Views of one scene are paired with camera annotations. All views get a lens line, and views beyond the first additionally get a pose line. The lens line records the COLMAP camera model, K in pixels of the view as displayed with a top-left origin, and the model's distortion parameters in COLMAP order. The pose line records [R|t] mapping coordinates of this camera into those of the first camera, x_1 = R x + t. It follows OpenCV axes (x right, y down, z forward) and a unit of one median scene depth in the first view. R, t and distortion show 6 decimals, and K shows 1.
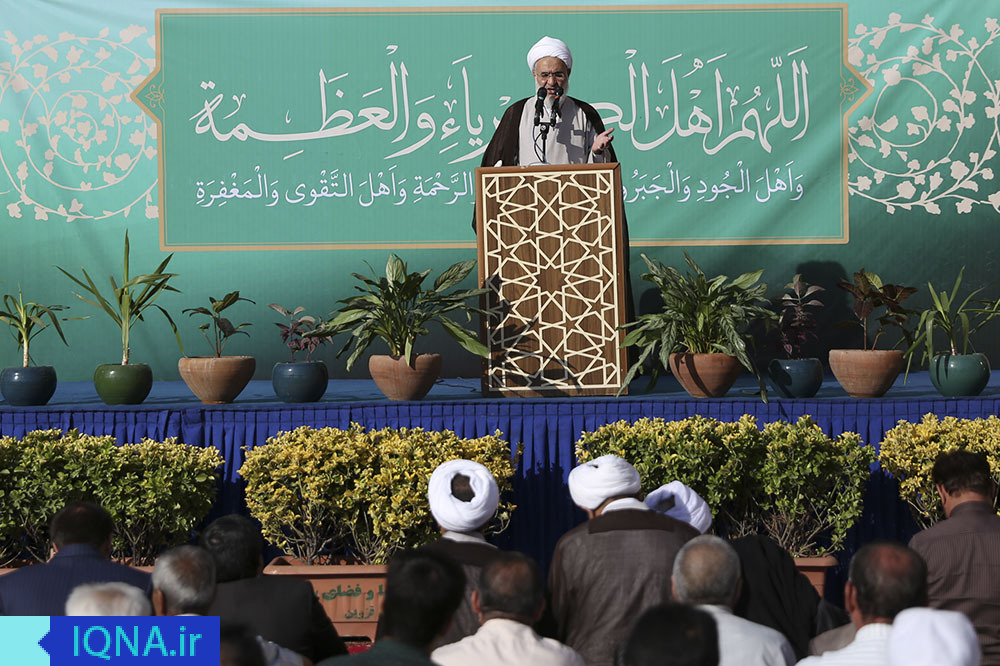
lens RADIAL K [[2269.5, 0, 504.2], [0, 2269.5, 327.5], [0, 0, 1]] dist [0.062973, 0.000000]
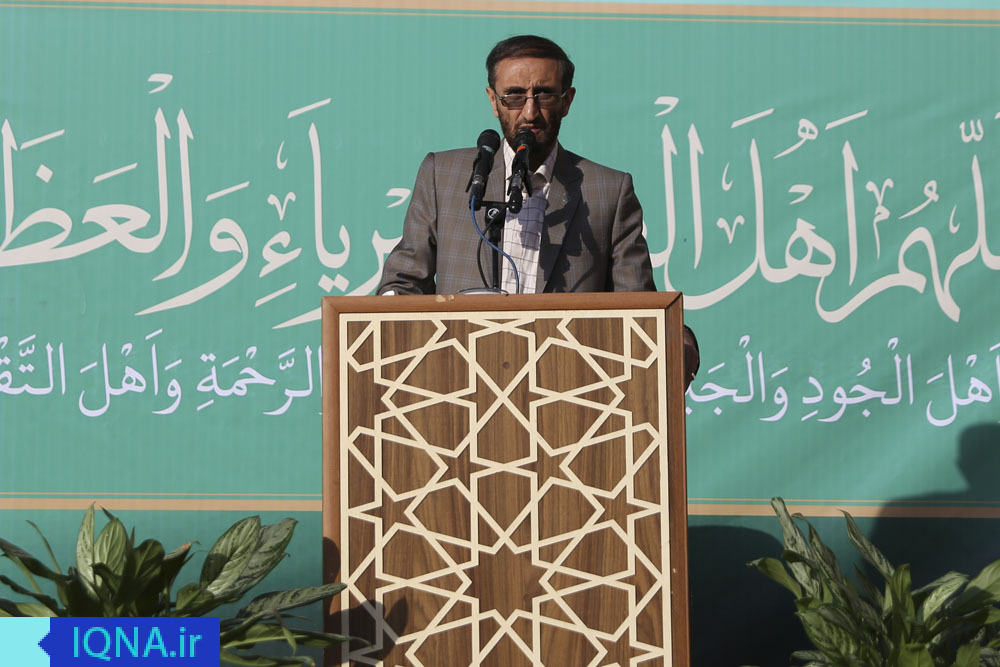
lens RADIAL K [[2804.6, 0, 496.6], [0, 2804.6, 256.9], [0, 0, 1]] dist [0.098666, 0.000000]
pose [[0.999078, 0.022975, 0.036262, -0.000188], [-0.017770, 0.990295, -0.137842, -0.009058], [-0.039077, 0.137070, 0.989790, 0.483119]]
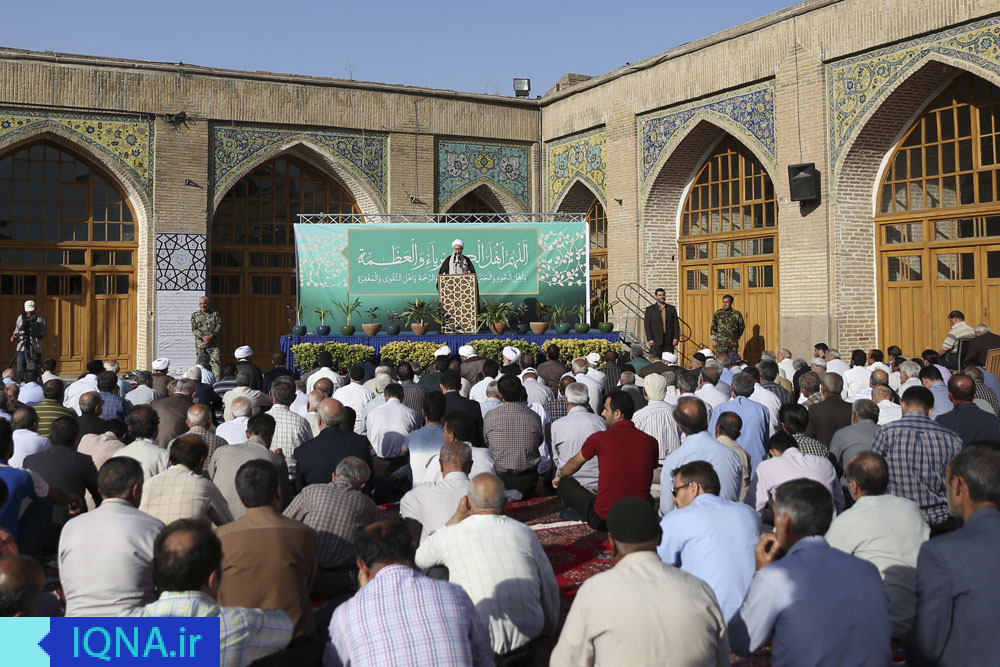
lens RADIAL K [[921.1, 0, 496.5], [0, 921.1, 331.4], [0, 0, 1]] dist [-0.033134, 0.000000]
pose [[0.996949, 0.001422, 0.078043, -0.034319], [-0.002126, 0.999958, 0.008942, 0.010985], [-0.078027, -0.009080, 0.996910, -0.531857]]
